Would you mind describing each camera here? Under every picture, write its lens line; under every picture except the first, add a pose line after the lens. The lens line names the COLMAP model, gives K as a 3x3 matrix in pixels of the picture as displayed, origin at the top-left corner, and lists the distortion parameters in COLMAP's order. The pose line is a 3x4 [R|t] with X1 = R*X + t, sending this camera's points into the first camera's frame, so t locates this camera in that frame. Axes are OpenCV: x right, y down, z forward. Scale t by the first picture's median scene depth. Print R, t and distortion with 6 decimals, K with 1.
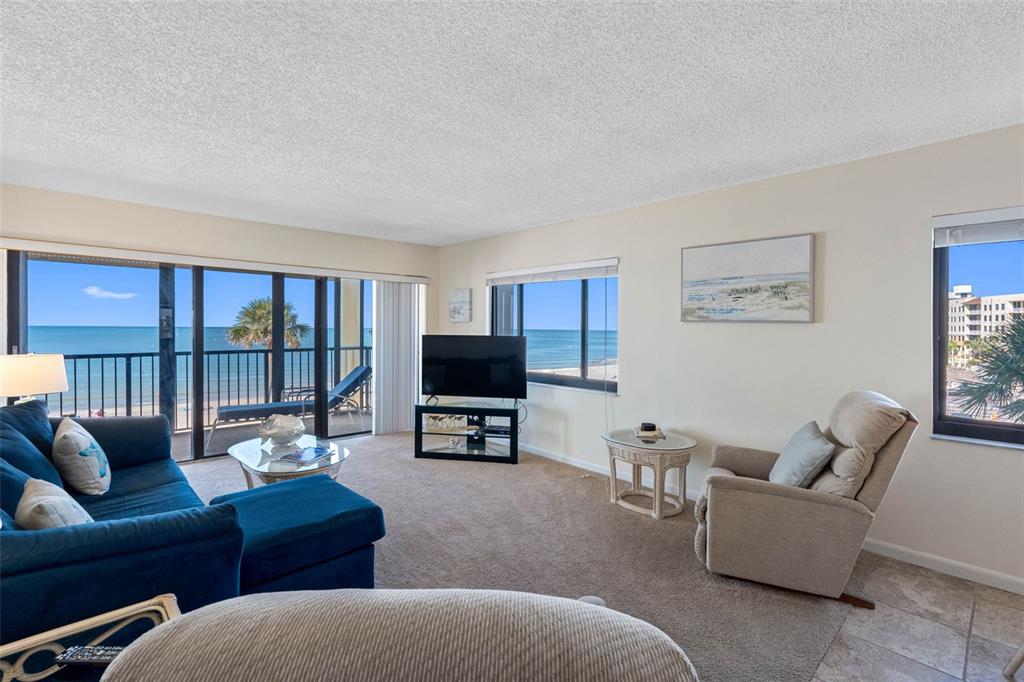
lens RADIAL K [[450.8, 0, 511.7], [0, 450.8, 338.3], [0, 0, 1]] dist [-0.003768, 0.001080]
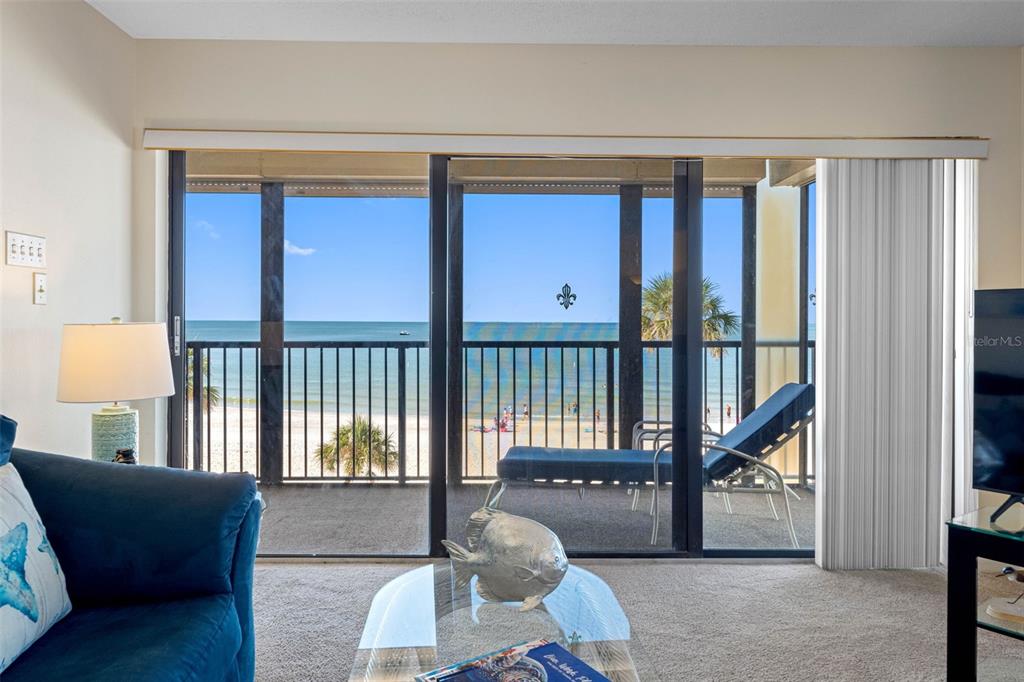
lens RADIAL K [[706.5, 0, 508.4], [0, 706.5, 319.4], [0, 0, 1]] dist [-0.000396, 0.002420]
pose [[0.729595, -0.006647, -0.683848, -0.104460], [-0.012996, 0.999637, -0.023582, 0.027738], [0.683756, 0.026092, 0.729244, 0.451159]]
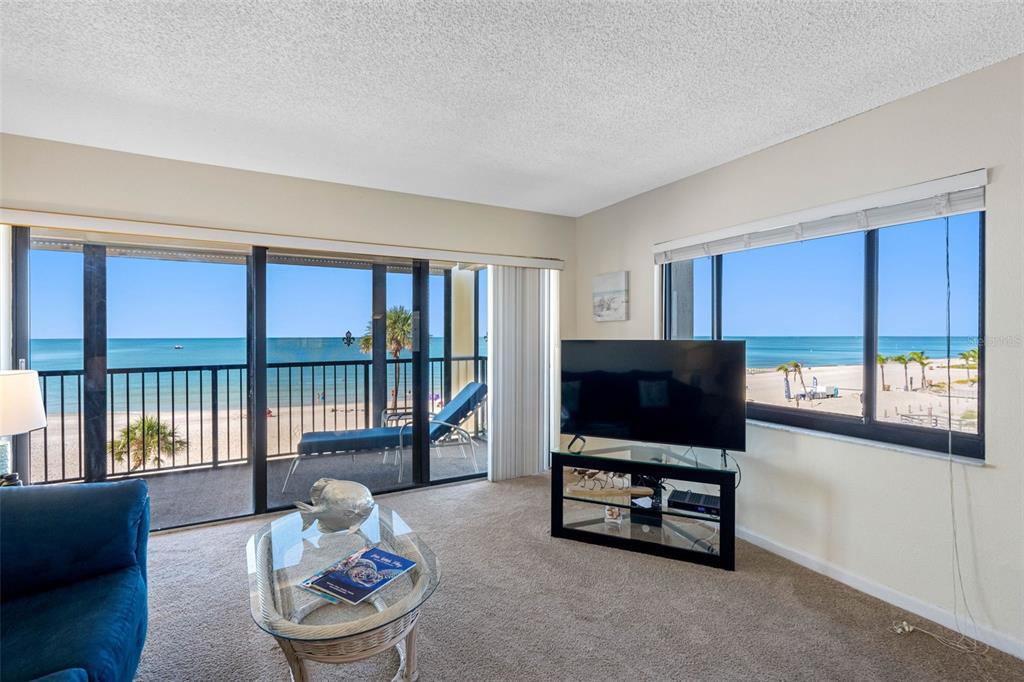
lens RADIAL K [[450.8, 0, 501.1], [0, 450.8, 339.7], [0, 0, 1]] dist [-0.003768, 0.001080]
pose [[0.960963, -0.010055, -0.276493, -0.105317], [0.006192, 0.999871, -0.014840, 0.000729], [0.276606, 0.012549, 0.960901, 0.371351]]
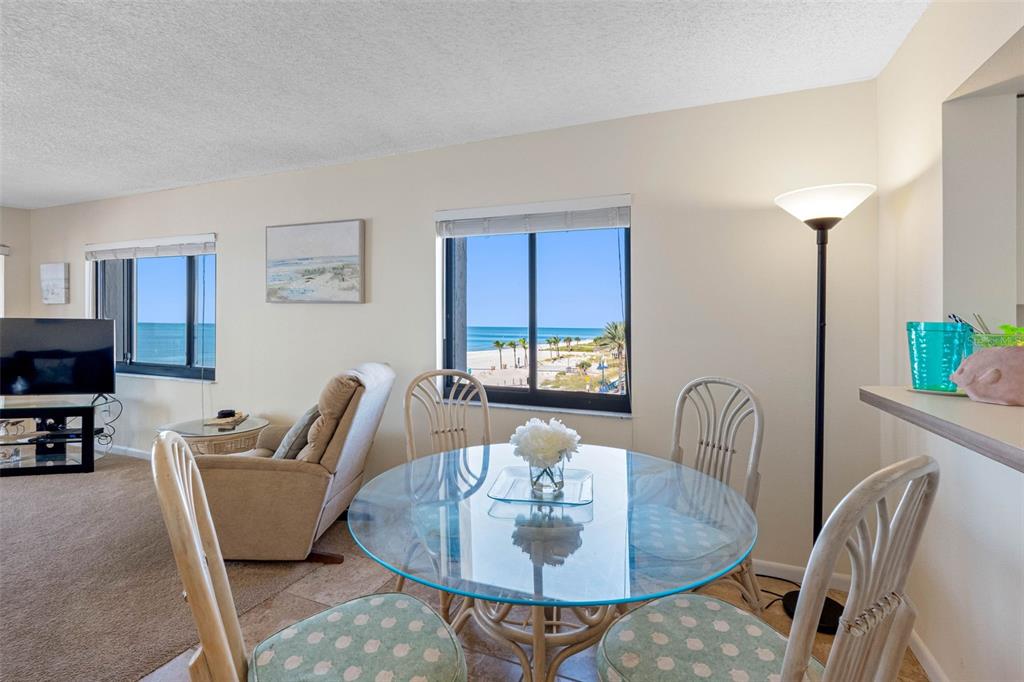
lens RADIAL K [[450.8, 0, 501.8], [0, 450.8, 330.0], [0, 0, 1]] dist [-0.003768, 0.001080]
pose [[0.911025, -0.003928, 0.412332, 0.348901], [0.007175, 0.999954, -0.006326, 0.025629], [-0.412288, 0.008721, 0.911012, -0.073158]]
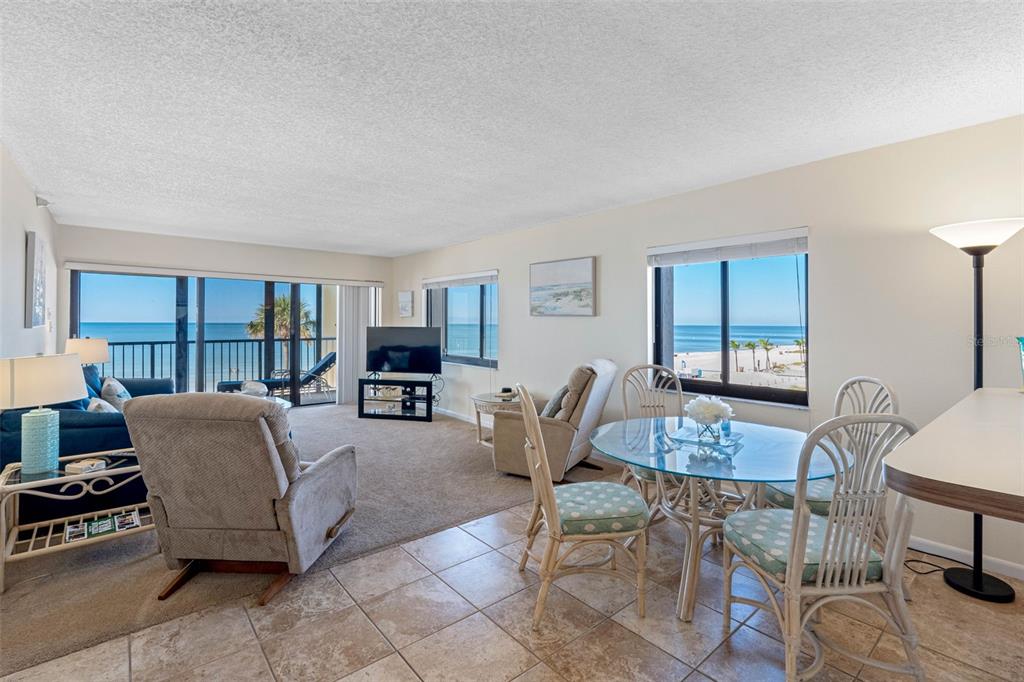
lens RADIAL K [[450.8, 0, 519.3], [0, 450.8, 324.4], [0, 0, 1]] dist [-0.003768, 0.001080]
pose [[0.999476, -0.003705, -0.032153, 0.308550], [0.003063, 0.999795, -0.020000, 0.014572], [0.032221, 0.019891, 0.999283, -0.332235]]
